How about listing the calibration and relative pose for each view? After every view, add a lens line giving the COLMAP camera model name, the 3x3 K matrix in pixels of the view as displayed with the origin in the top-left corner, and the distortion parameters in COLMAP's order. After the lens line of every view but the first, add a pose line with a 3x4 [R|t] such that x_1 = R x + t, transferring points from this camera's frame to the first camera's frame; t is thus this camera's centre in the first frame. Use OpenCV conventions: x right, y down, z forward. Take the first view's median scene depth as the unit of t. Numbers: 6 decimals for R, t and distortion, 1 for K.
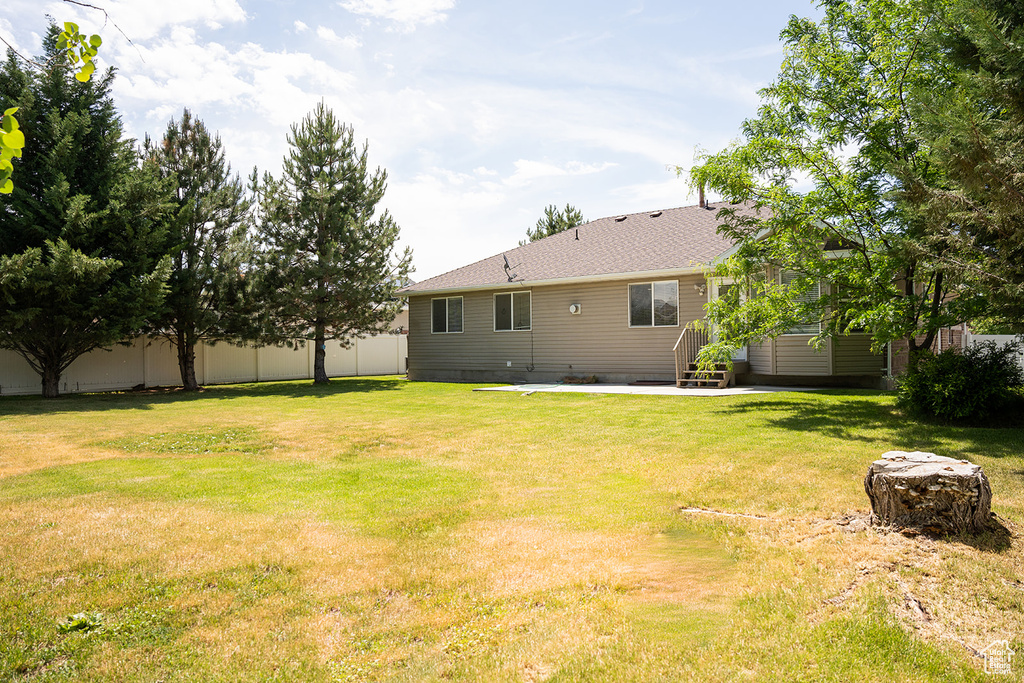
lens RADIAL K [[706.7, 0, 511.4], [0, 706.7, 346.2], [0, 0, 1]] dist [-0.181529, 0.136126]
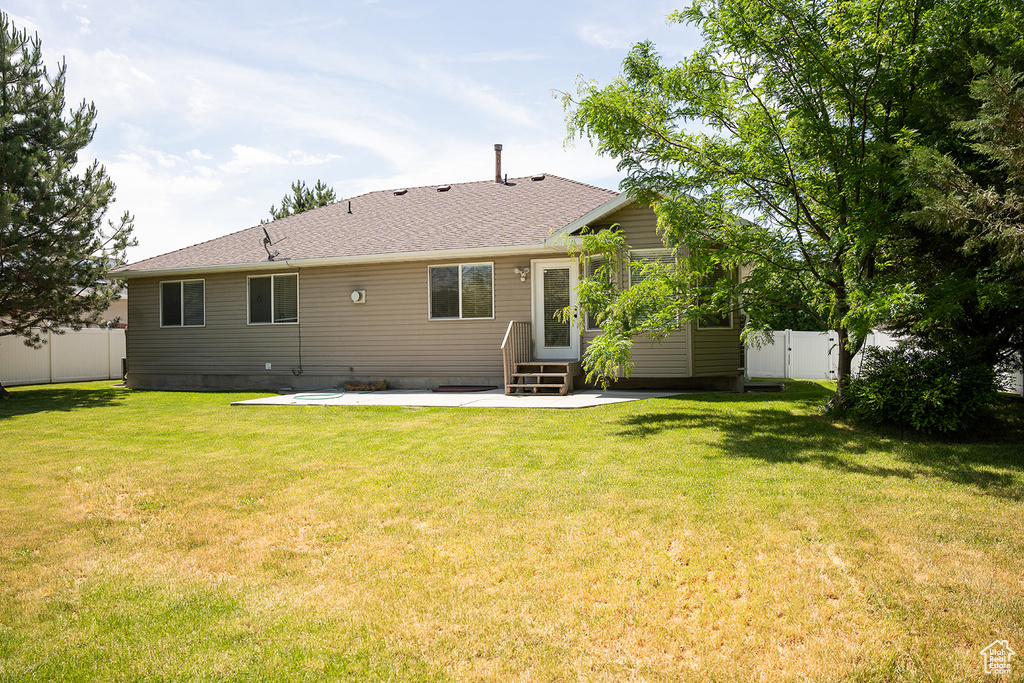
lens RADIAL K [[706.7, 0, 511.4], [0, 706.7, 346.2], [0, 0, 1]] dist [-0.181529, 0.136126]
pose [[0.923104, -0.005065, 0.384517, -0.046054], [0.003123, 0.999979, 0.005675, -0.000687], [-0.384538, -0.004037, 0.923100, 0.177837]]
